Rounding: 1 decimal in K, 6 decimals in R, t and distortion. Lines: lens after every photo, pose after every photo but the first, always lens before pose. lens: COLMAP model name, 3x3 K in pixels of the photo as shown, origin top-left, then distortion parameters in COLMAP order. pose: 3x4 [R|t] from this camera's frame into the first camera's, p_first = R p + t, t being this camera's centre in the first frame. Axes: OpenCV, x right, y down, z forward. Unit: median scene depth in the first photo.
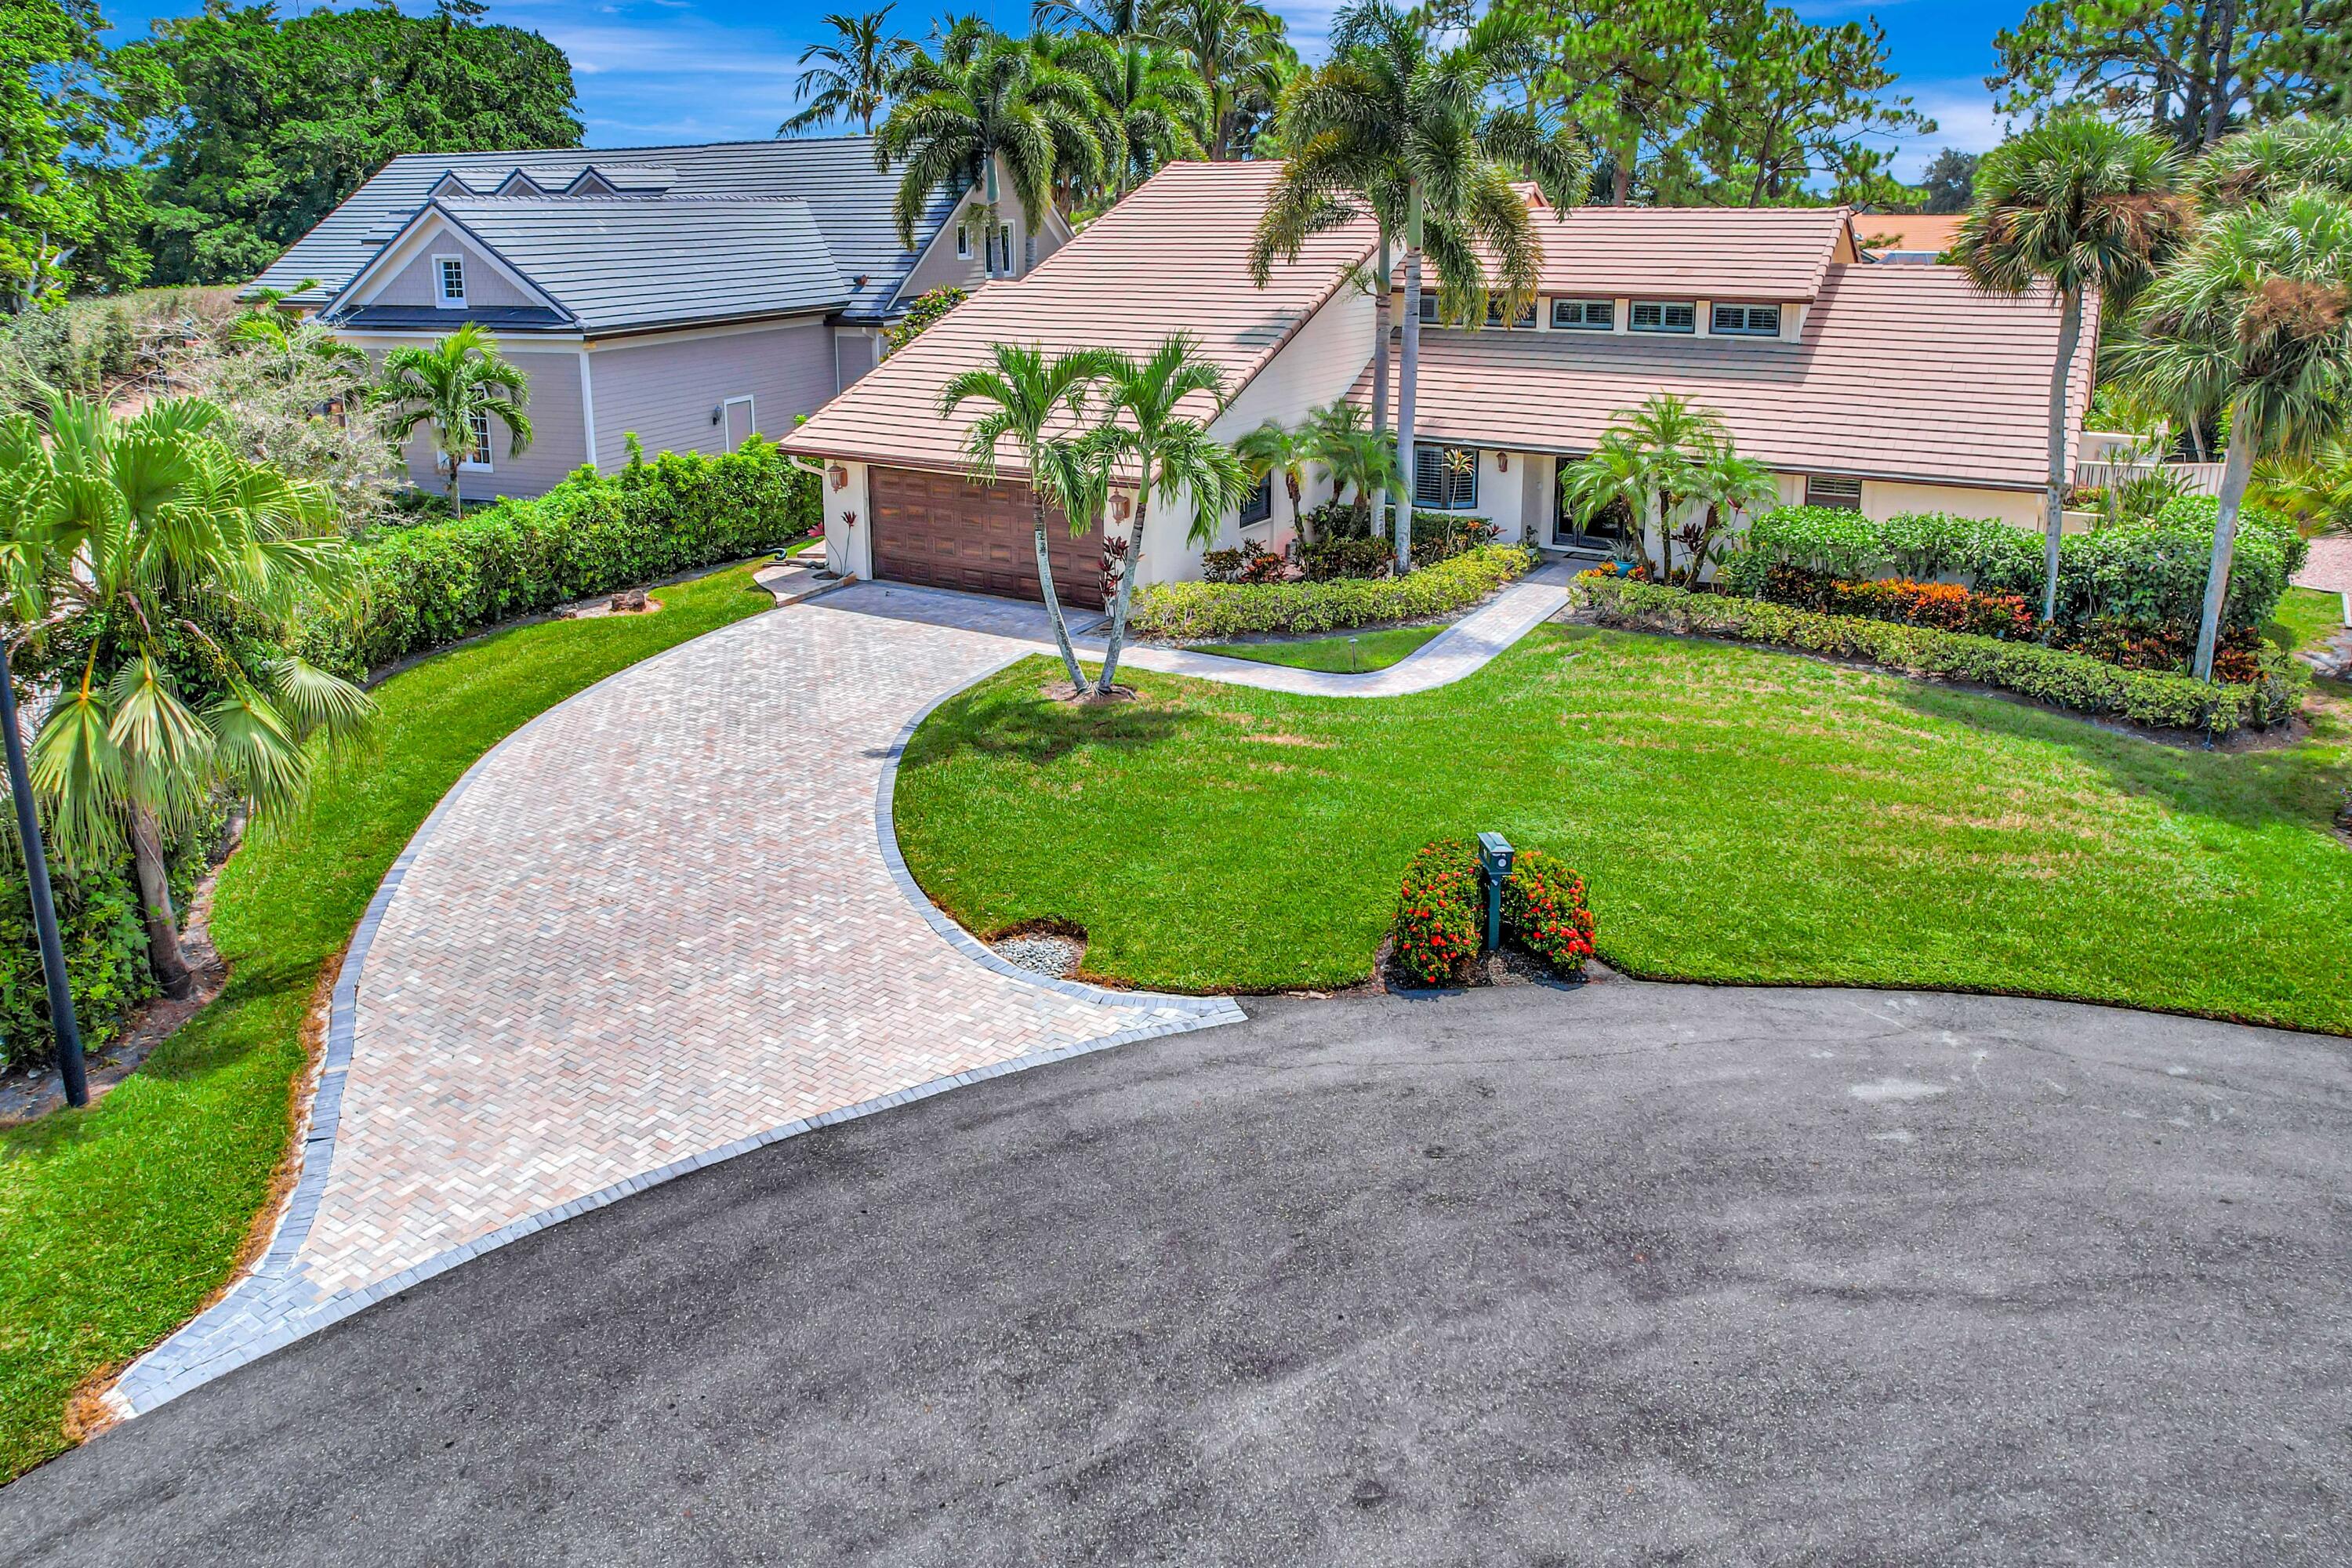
lens RADIAL K [[1551.0, 0, 1156.1], [0, 1551.0, 597.0], [0, 0, 1]] dist [-0.044432, 0.000888]
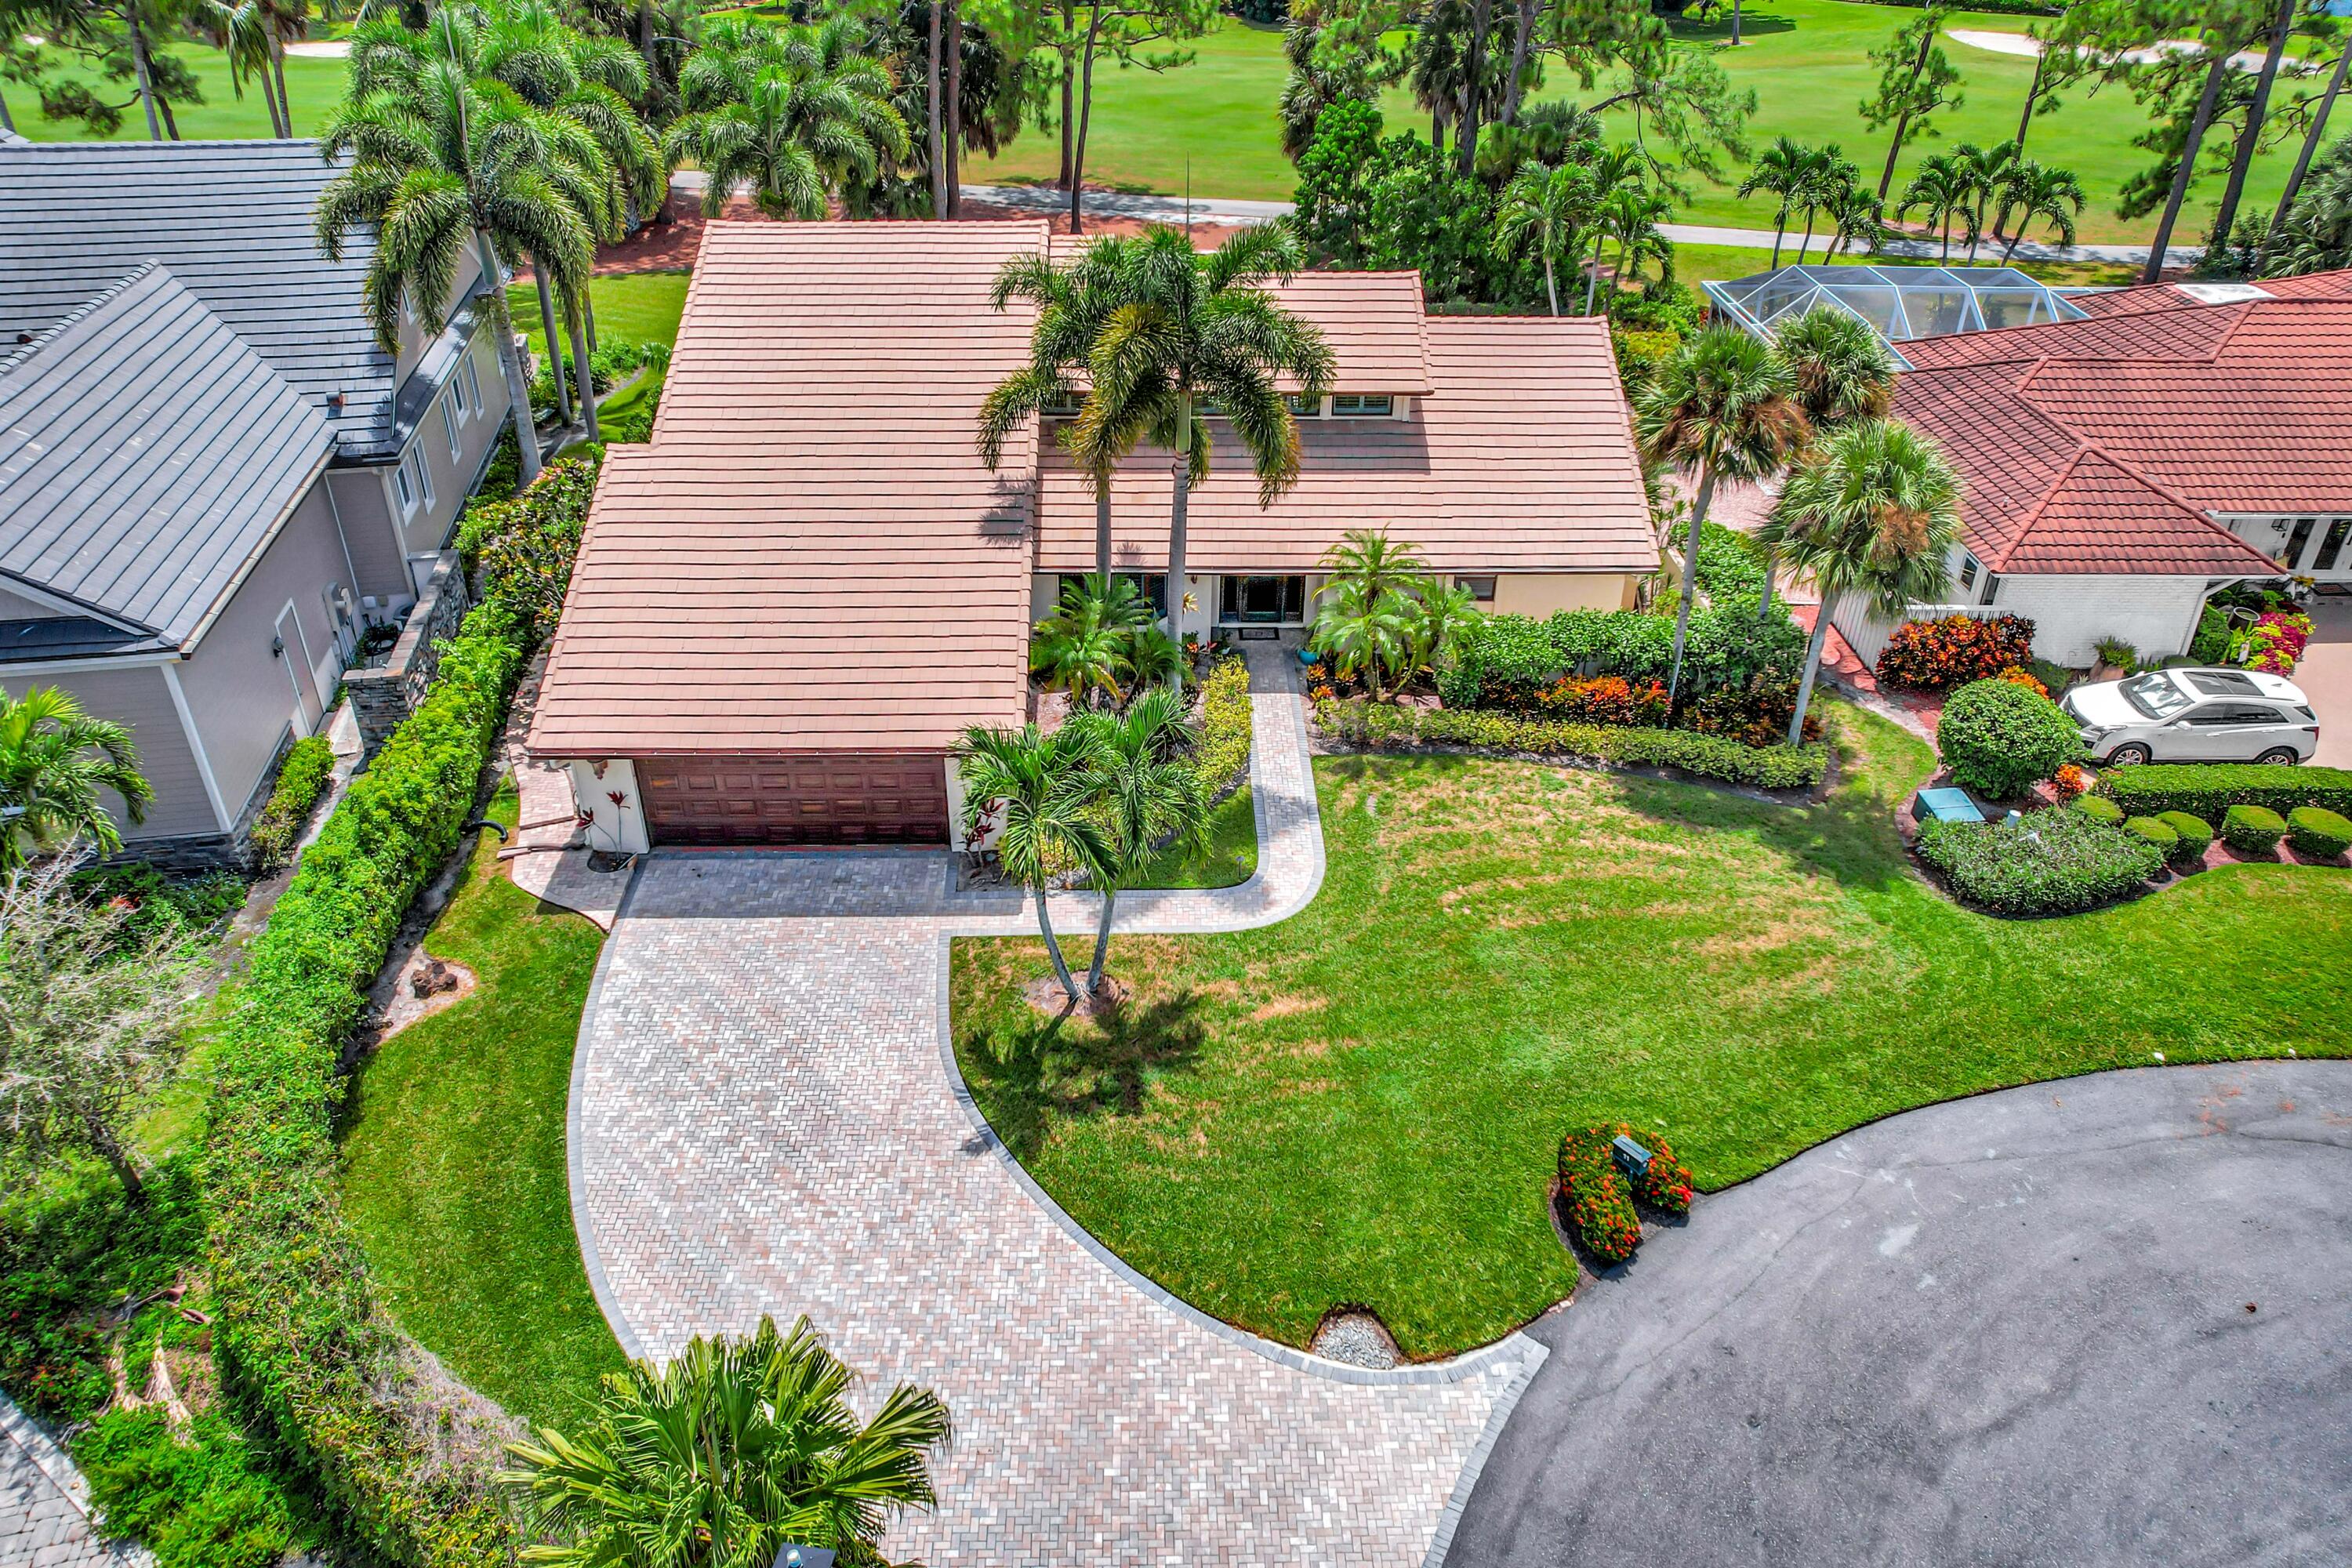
lens RADIAL K [[1593.7, 0, 1168.5], [0, 1593.7, 737.8], [0, 0, 1]] dist [-0.059354, 0.031691]
pose [[0.840309, -0.271351, 0.469307, -0.720284], [0.116874, 0.936031, 0.331943, -0.730260], [-0.529359, -0.224085, 0.818270, 0.128903]]
